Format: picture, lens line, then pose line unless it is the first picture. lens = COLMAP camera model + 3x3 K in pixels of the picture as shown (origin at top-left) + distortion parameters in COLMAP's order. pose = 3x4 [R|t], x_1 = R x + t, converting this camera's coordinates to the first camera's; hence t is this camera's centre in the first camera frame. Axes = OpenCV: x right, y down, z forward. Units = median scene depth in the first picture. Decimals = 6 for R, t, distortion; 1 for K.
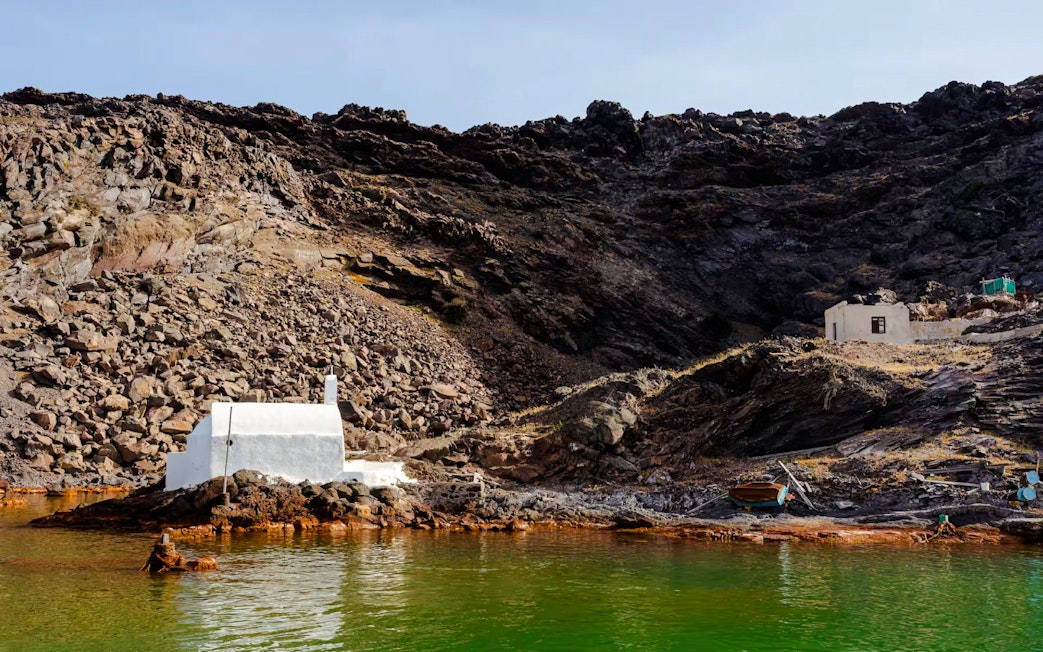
lens RADIAL K [[1060.7, 0, 487.8], [0, 1060.7, 344.2], [0, 0, 1]] dist [0.008924, 0.013862]
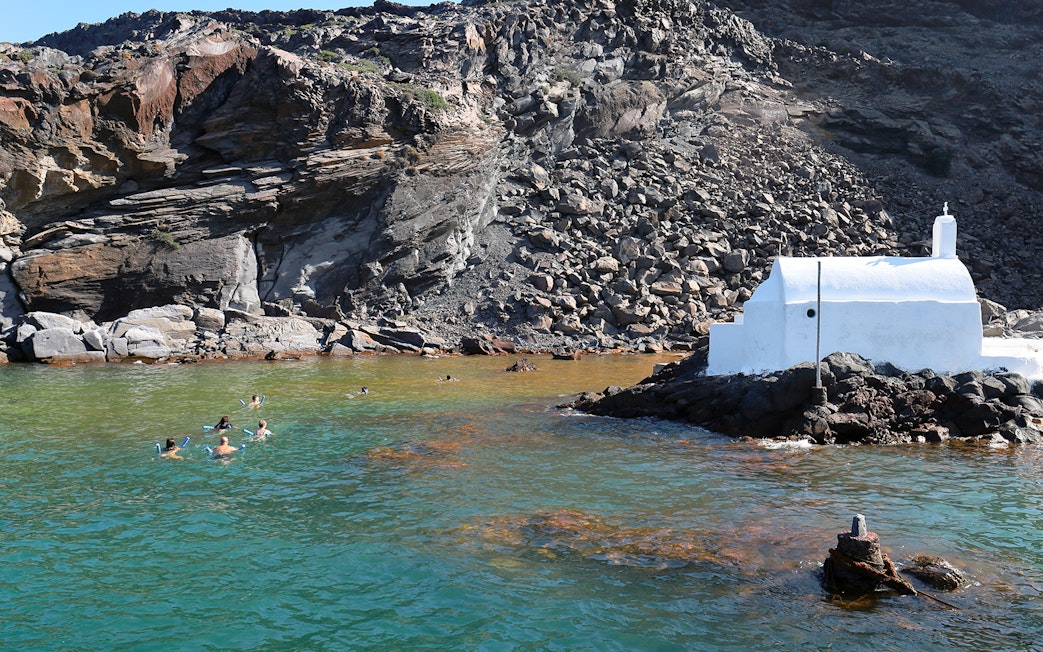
lens RADIAL K [[899.2, 0, 521.5], [0, 899.2, 326.0], [0, 0, 1]] dist [-0.011862, -0.003386]
pose [[0.920891, 0.009233, -0.389712, -0.073996], [0.038304, 0.992738, 0.114033, 0.009983], [0.387935, -0.119939, 0.913850, 0.147679]]
